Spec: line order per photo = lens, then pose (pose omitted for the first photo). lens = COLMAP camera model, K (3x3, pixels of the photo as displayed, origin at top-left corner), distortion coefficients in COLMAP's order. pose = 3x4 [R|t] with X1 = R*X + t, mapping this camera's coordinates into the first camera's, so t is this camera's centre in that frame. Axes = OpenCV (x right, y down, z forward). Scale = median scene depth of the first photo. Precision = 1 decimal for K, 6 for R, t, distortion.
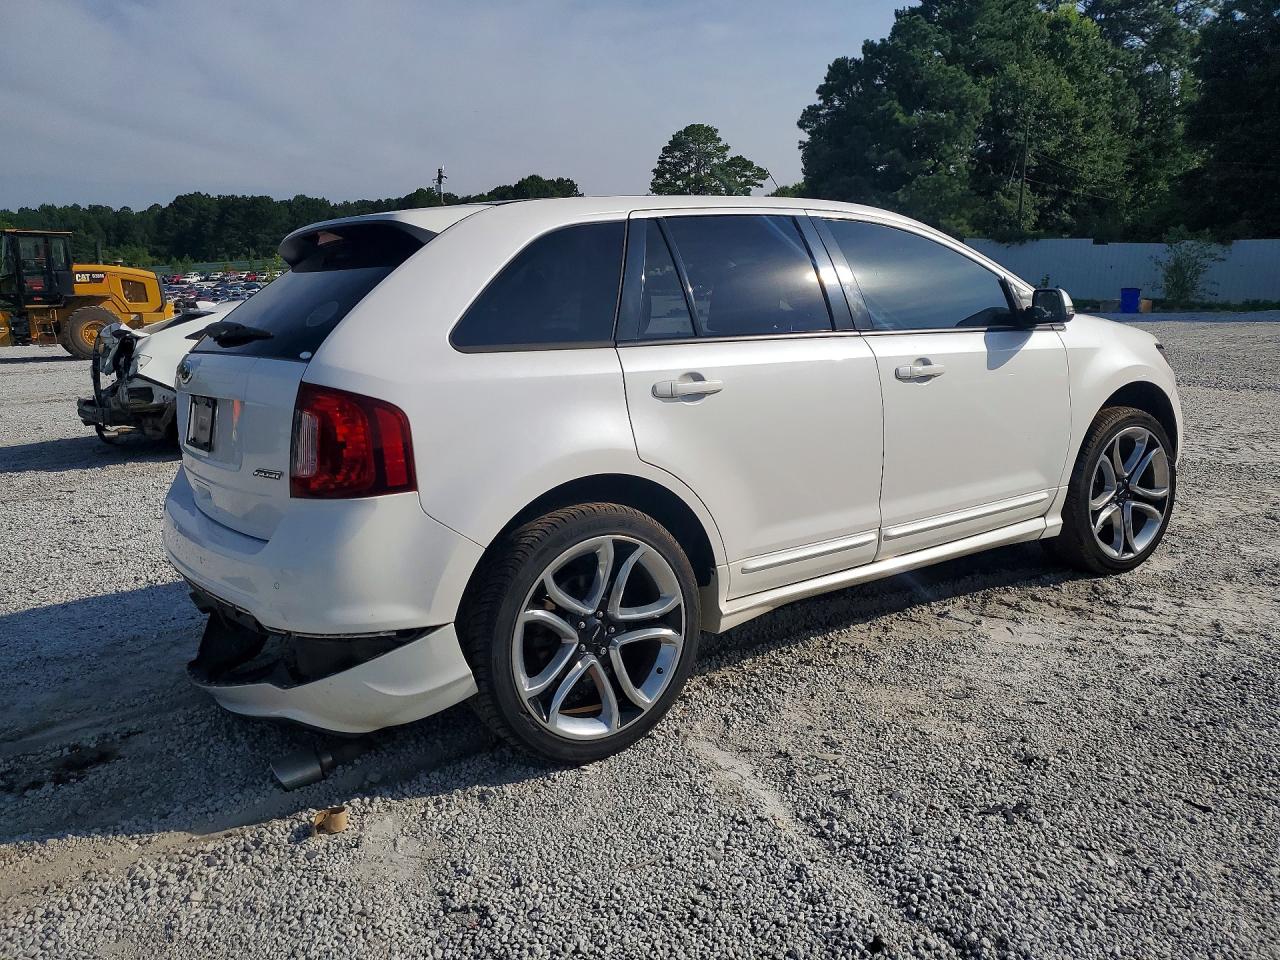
lens RADIAL K [[1022.9, 0, 627.6], [0, 1022.9, 481.5], [0, 0, 1]] dist [0.013305, 0.002288]
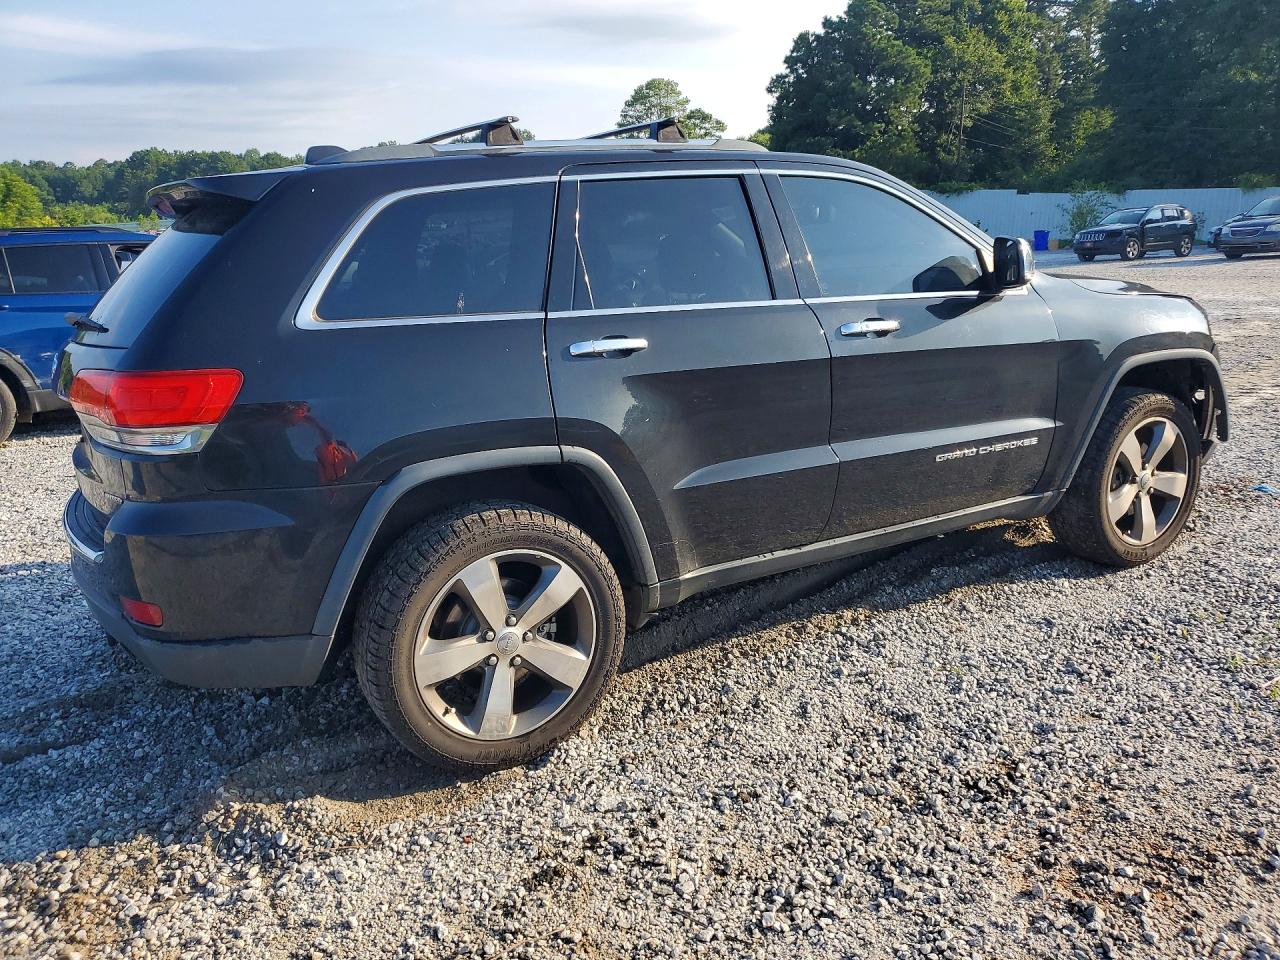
lens RADIAL K [[1022.9, 0, 628.4], [0, 1022.9, 486.8], [0, 0, 1]] dist [0.013305, 0.002288]
pose [[0.998685, -0.025443, 0.044512, -0.053021], [0.023144, 0.998409, 0.051421, 0.032266], [-0.045749, -0.050324, 0.997685, -0.164963]]
